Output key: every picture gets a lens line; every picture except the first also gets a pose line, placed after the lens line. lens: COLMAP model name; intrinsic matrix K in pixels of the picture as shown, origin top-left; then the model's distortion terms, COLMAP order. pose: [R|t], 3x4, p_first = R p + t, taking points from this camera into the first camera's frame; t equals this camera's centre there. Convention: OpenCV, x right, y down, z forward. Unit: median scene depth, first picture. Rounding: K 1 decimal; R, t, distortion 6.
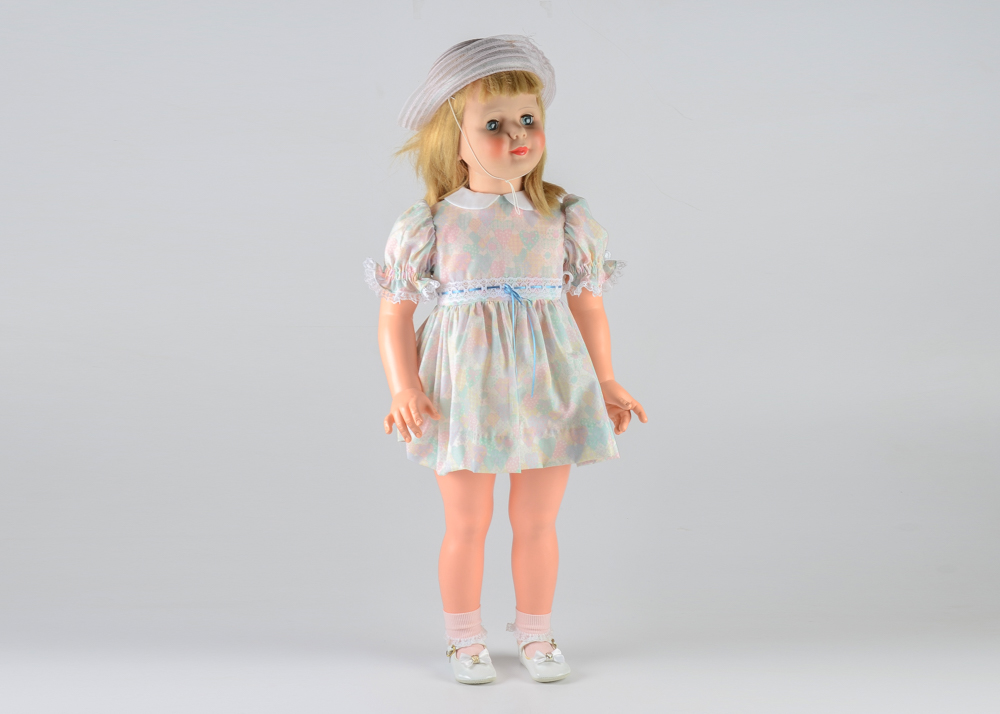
lens RADIAL K [[1902.7, 0, 498.9], [0, 1902.7, 357.0], [0, 0, 1]] dist [0.145258, 0.000000]
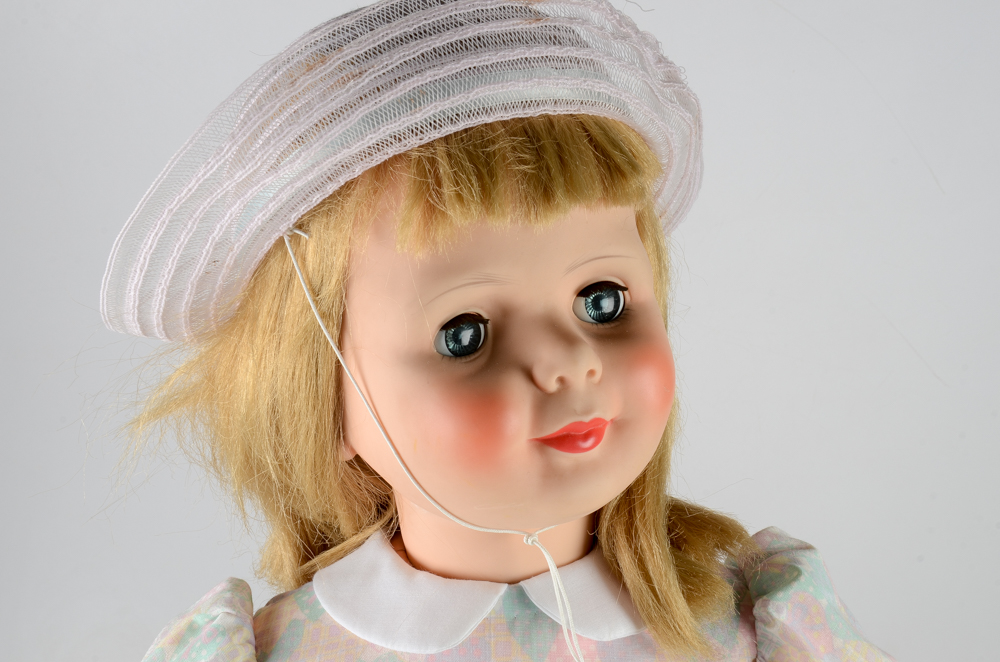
lens RADIAL K [[1740.9, 0, 500.6], [0, 1740.9, 330.4], [0, 0, 1]] dist [0.137716, 0.000000]
pose [[0.998116, -0.024311, -0.056327, 0.014304], [0.023974, 0.999690, -0.006652, -0.119647], [0.056471, 0.005289, 0.998390, 0.766287]]
